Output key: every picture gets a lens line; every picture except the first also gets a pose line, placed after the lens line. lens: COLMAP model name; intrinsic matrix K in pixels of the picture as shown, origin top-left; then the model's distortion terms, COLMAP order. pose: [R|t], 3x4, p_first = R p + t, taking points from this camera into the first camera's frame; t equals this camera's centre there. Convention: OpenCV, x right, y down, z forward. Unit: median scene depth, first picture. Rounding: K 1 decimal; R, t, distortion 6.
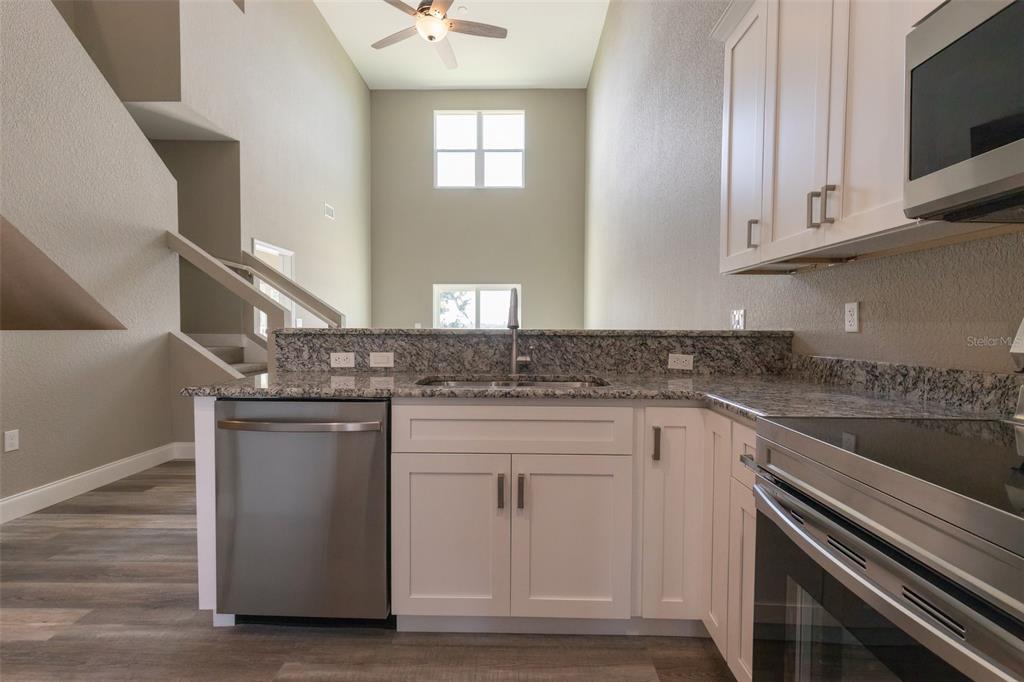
lens RADIAL K [[459.4, 0, 517.1], [0, 459.4, 340.3], [0, 0, 1]] dist [0.011456, -0.001439]
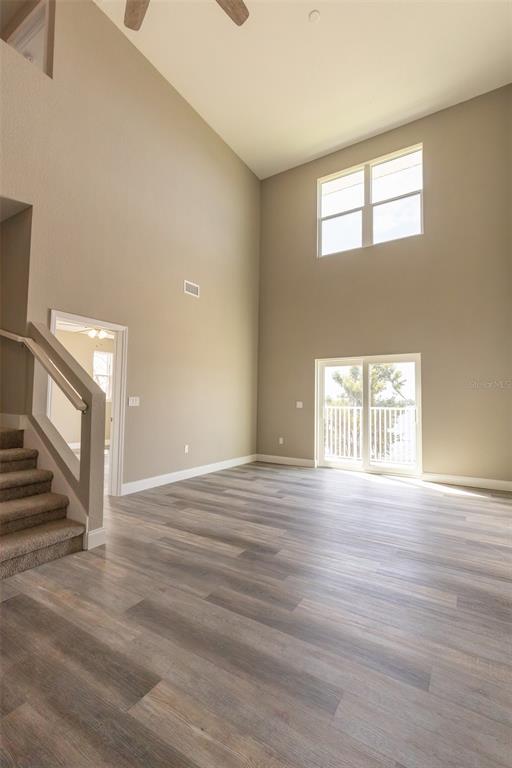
lens RADIAL K [[344.5, 0, 261.9], [0, 344.5, 385.7], [0, 0, 1]] dist [0.011456, -0.001439]
pose [[0.861185, -0.024831, -0.507684, 0.073148], [-0.017315, 0.996793, -0.078126, -0.013412], [0.507996, 0.076072, 0.857994, 0.353970]]
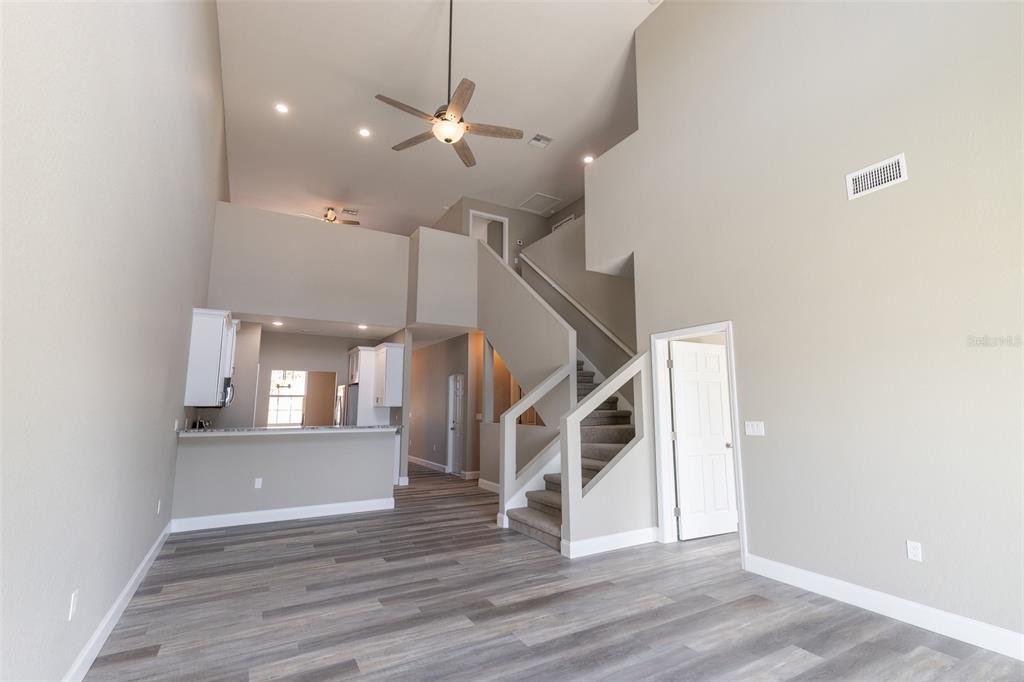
lens RADIAL K [[459.4, 0, 509.7], [0, 459.4, 342.4], [0, 0, 1]] dist [0.011456, -0.001439]
pose [[-0.864490, -0.082756, -0.495791, 0.082032], [-0.024511, 0.992121, -0.122862, -0.046135], [0.502052, -0.094061, -0.859707, 0.926111]]
